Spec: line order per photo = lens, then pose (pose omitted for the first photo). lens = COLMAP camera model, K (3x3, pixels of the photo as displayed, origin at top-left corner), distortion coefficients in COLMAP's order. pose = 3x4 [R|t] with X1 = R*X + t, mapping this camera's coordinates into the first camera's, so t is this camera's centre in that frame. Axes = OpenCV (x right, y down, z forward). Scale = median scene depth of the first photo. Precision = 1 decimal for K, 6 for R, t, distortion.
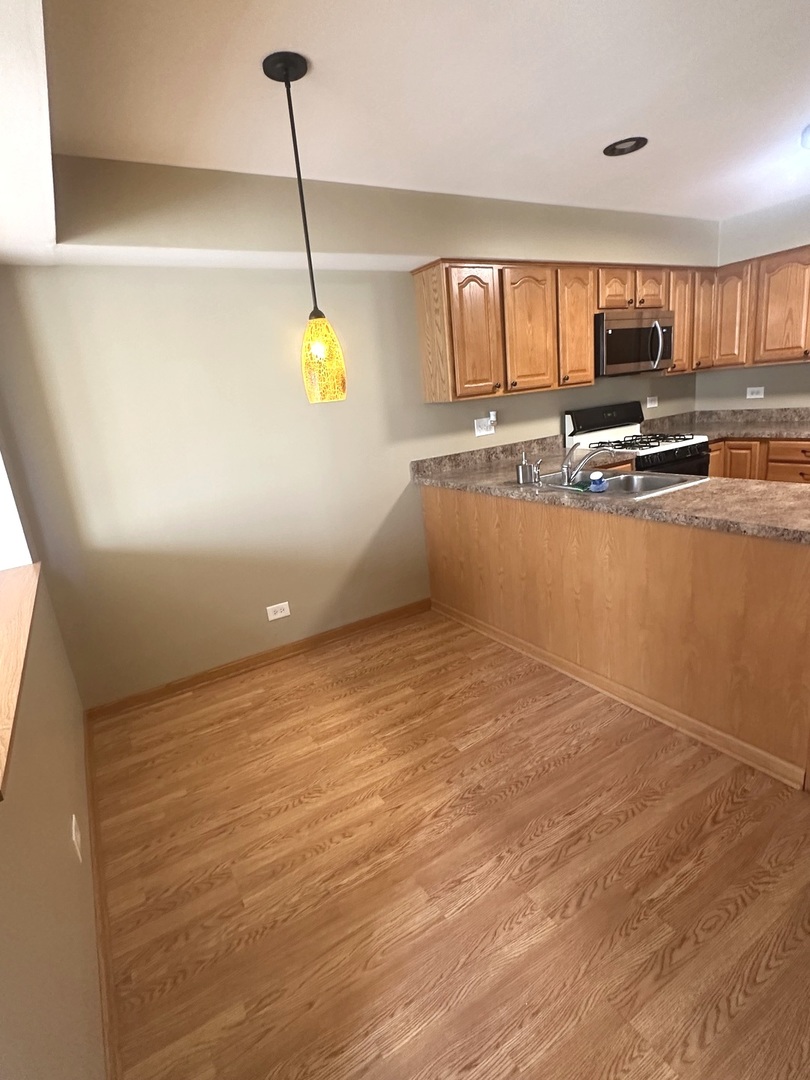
lens RADIAL K [[575.9, 0, 399.8], [0, 575.9, 533.2], [0, 0, 1]] dist [0.005361, -0.003499]
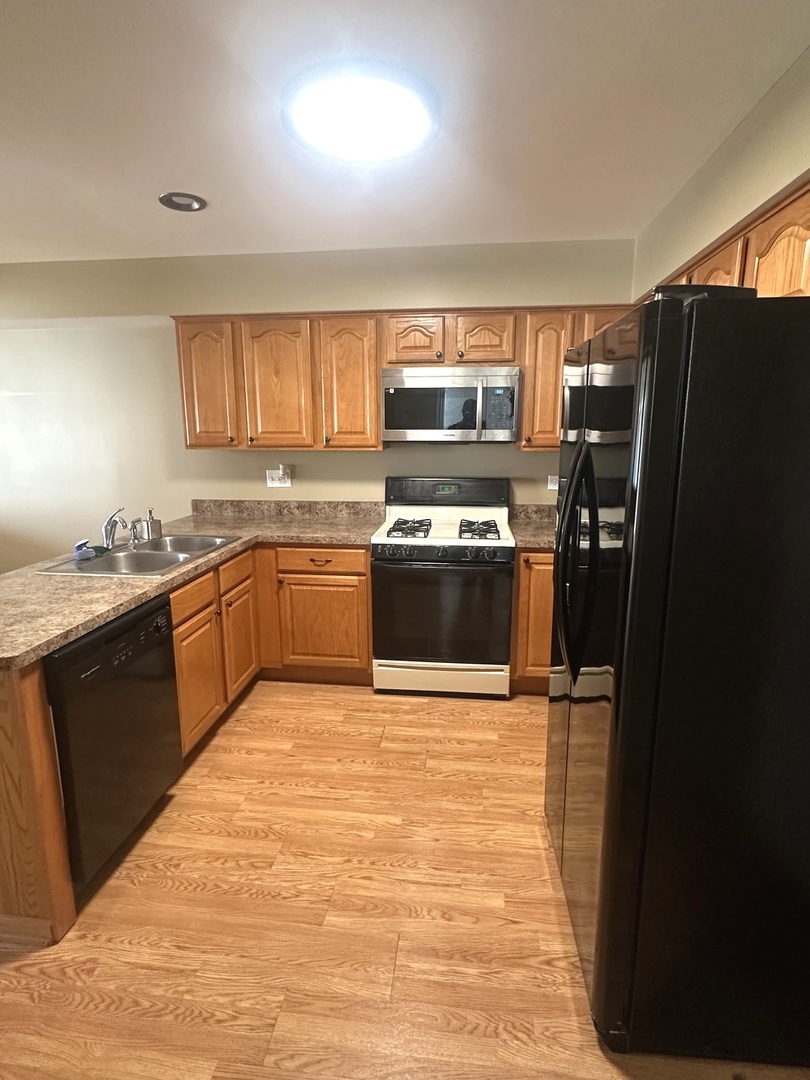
lens RADIAL K [[575.9, 0, 473.1], [0, 575.9, 528.3], [0, 0, 1]] dist [0.005361, -0.003499]
pose [[0.780904, 0.192640, -0.594204, 0.914307], [-0.222404, 0.974667, 0.023703, -0.182762], [0.583717, 0.113643, 0.803965, 0.380188]]
